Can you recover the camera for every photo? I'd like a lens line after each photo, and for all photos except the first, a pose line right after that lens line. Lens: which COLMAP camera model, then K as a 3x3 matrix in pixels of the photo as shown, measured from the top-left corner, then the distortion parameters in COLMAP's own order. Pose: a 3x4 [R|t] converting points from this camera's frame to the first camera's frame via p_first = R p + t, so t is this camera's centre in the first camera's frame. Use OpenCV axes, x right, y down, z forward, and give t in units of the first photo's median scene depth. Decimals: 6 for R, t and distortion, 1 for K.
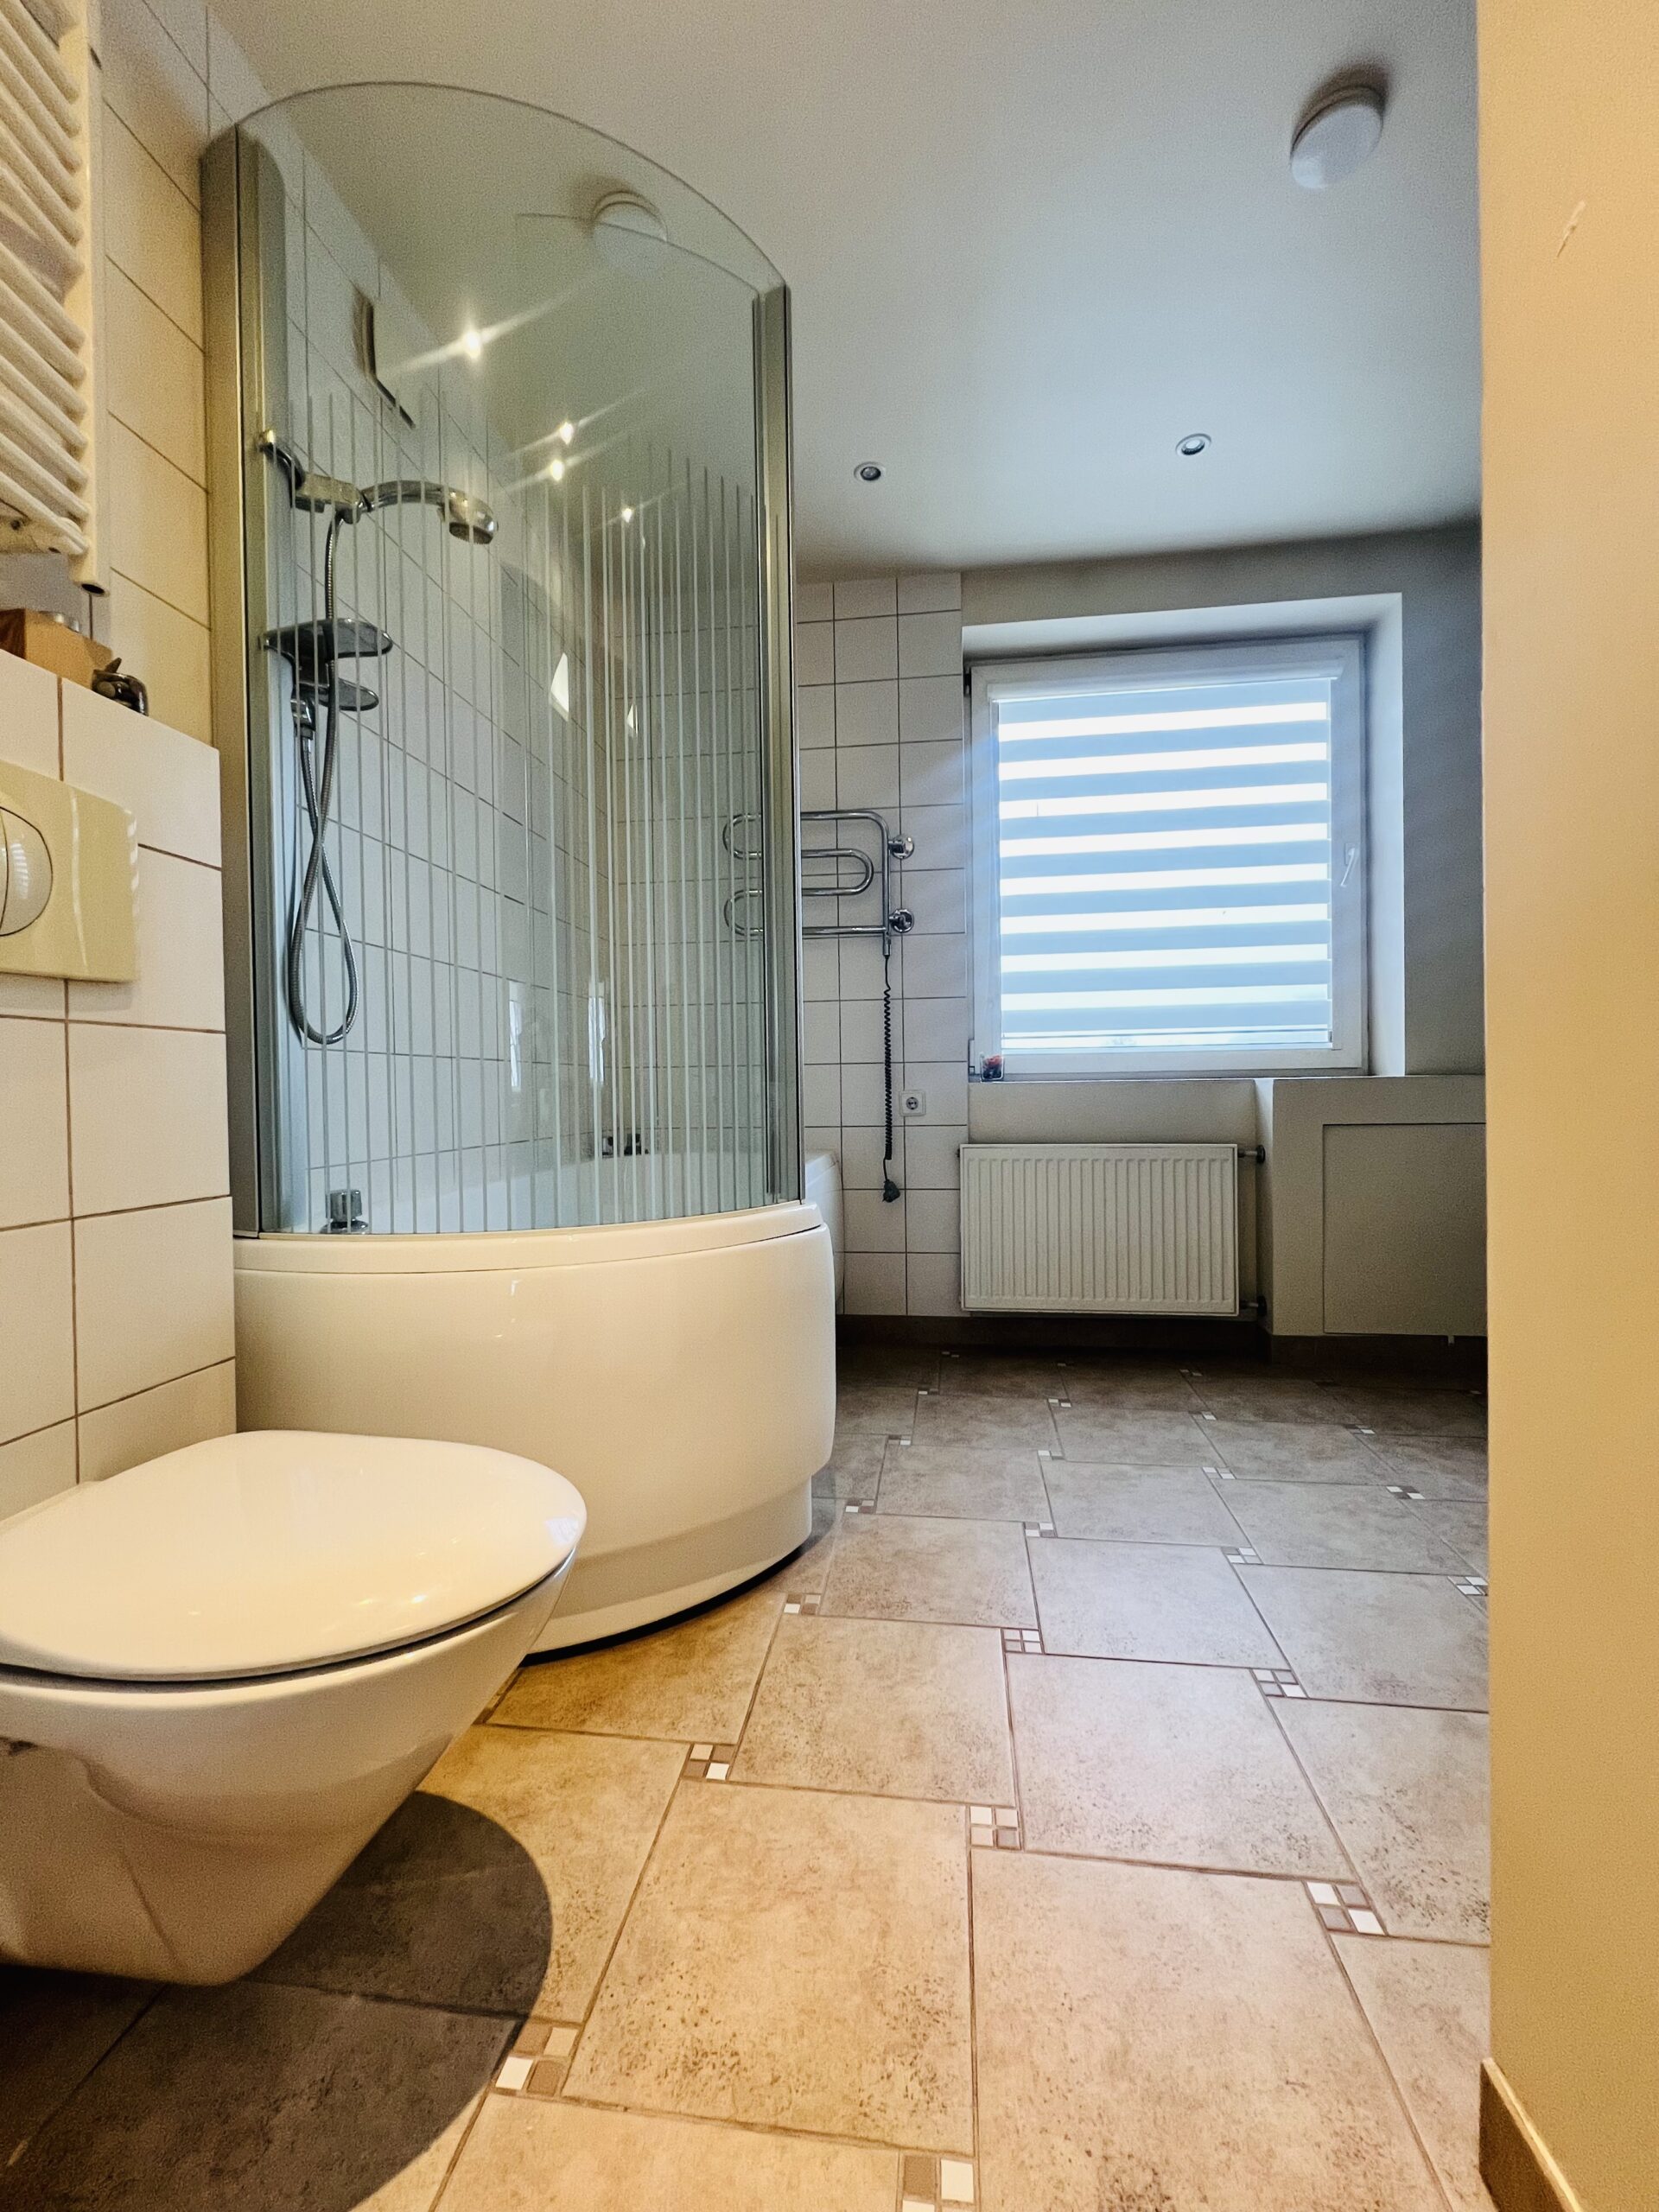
lens RADIAL K [[881.6, 0, 834.6], [0, 881.6, 1104.9], [0, 0, 1]] dist [-0.001778, 0.000036]
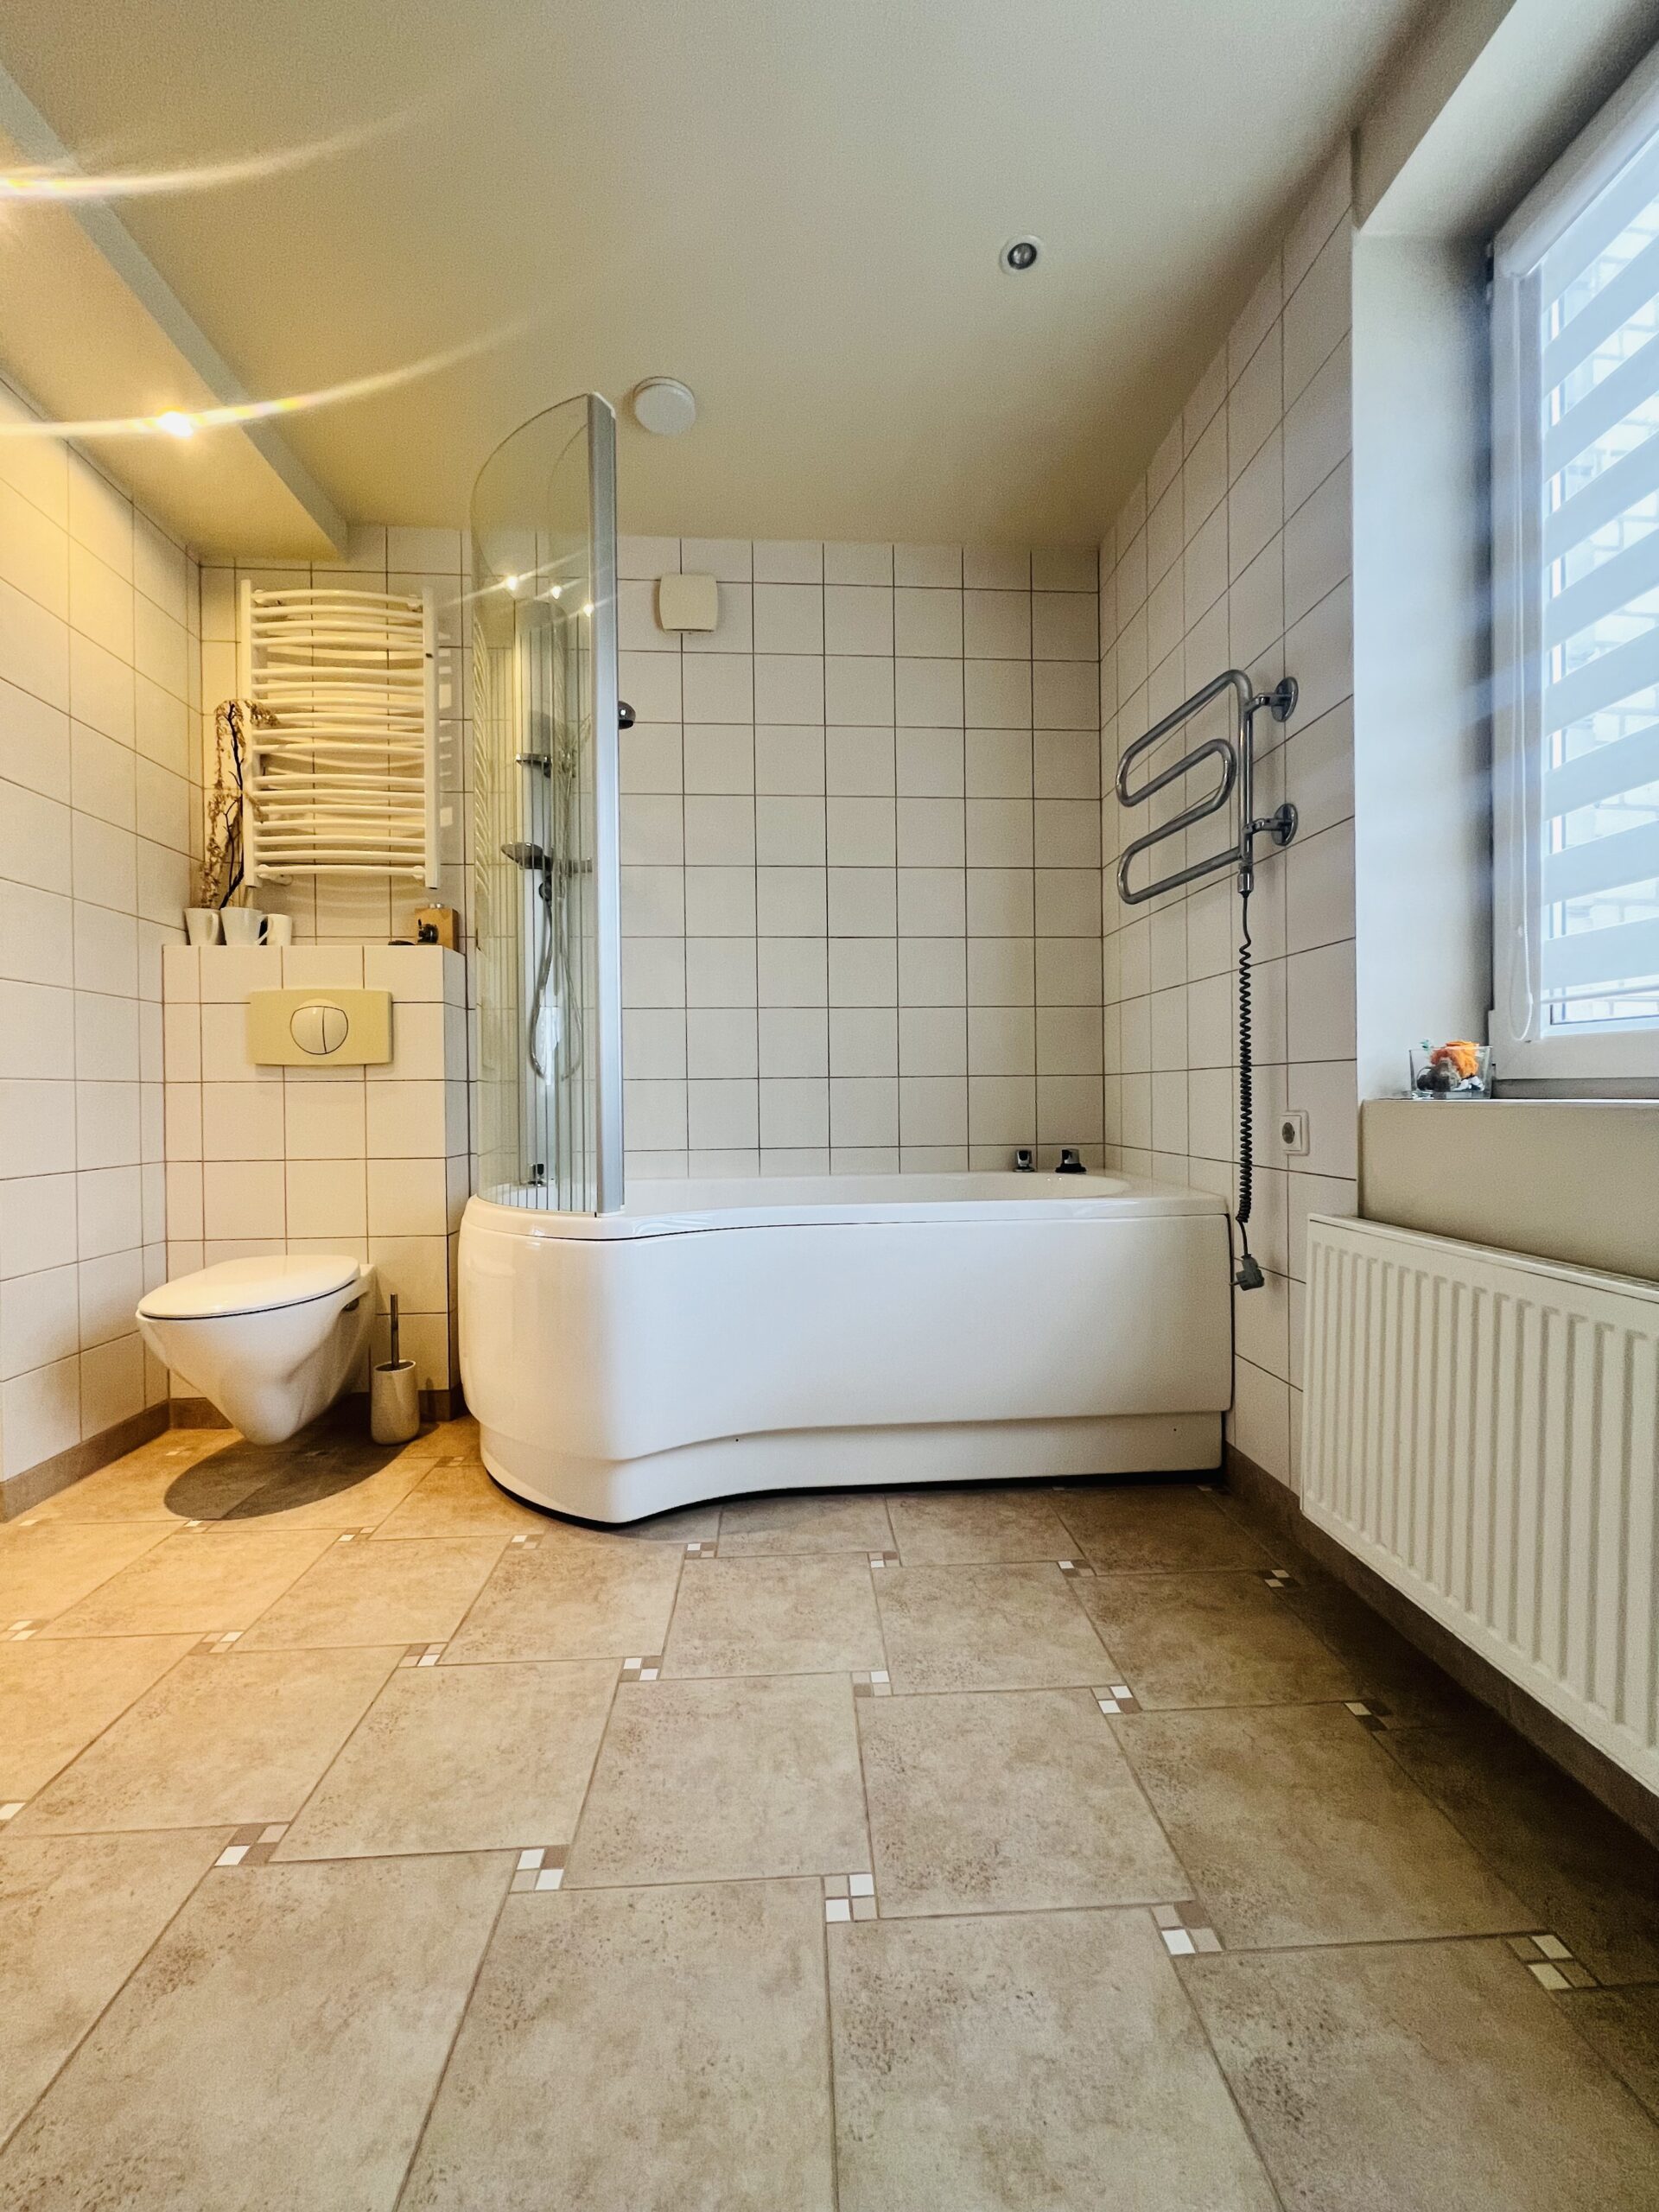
lens RADIAL K [[881.6, 0, 832.5], [0, 881.6, 1108.7], [0, 0, 1]] dist [-0.001778, 0.000036]
pose [[0.191875, 0.026283, -0.981067, 0.969538], [-0.009097, 0.999646, 0.025001, -0.047290], [0.981377, 0.004128, 0.192046, 0.944784]]
